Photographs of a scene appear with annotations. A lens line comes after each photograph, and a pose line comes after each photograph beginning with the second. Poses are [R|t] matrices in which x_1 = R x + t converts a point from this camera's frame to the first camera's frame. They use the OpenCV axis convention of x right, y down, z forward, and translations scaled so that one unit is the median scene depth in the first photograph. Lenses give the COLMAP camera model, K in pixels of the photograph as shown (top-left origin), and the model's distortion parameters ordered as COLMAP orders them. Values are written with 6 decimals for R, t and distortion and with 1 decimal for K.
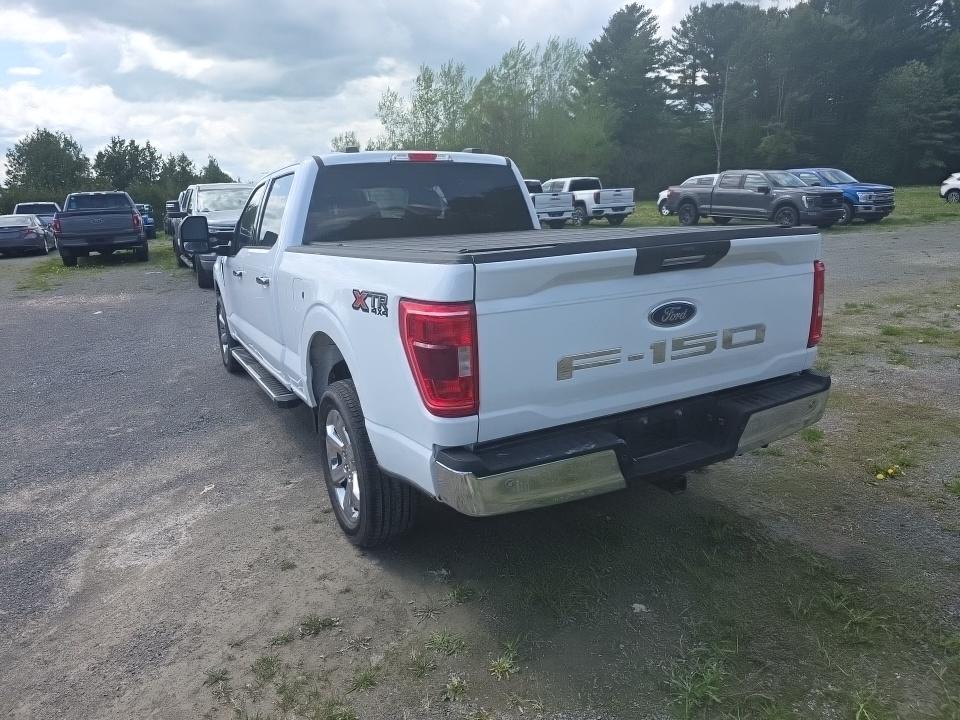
lens RADIAL K [[650.7, 0, 464.7], [0, 650.7, 356.1], [0, 0, 1]] dist [0.030609, -0.023662]
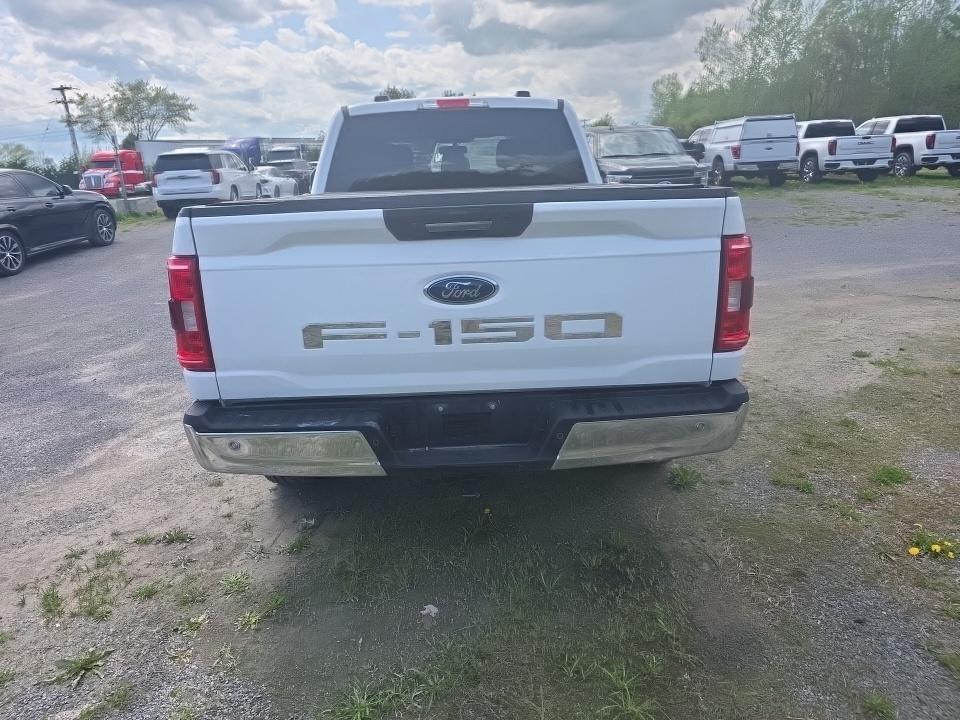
lens RADIAL K [[646.2, 0, 459.7], [0, 646.2, 357.6], [0, 0, 1]] dist [0.041590, -0.029109]
pose [[0.888279, 0.135824, -0.438762, 0.411871], [-0.101249, 0.989681, 0.101387, -0.036407], [0.448006, -0.045636, 0.892865, 0.144080]]
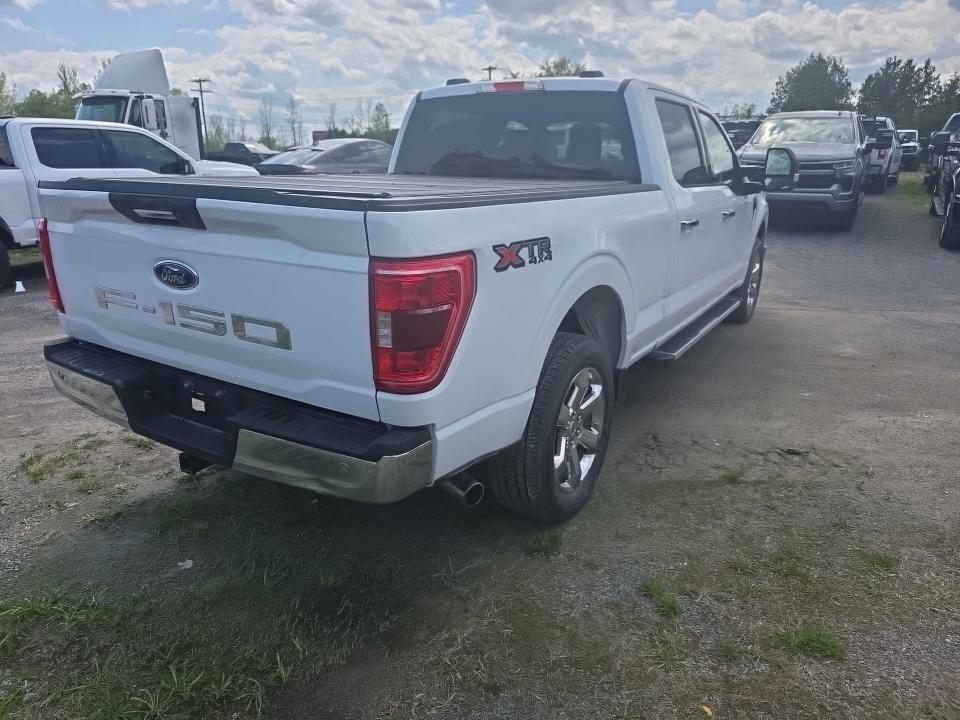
lens RADIAL K [[650.7, 0, 464.7], [0, 650.7, 356.1], [0, 0, 1]] dist [0.030609, -0.023662]
pose [[0.492220, 0.301328, -0.816652, 0.750077], [-0.216648, 0.951059, 0.220341, -0.141772], [0.843079, 0.068470, 0.533413, 0.508392]]
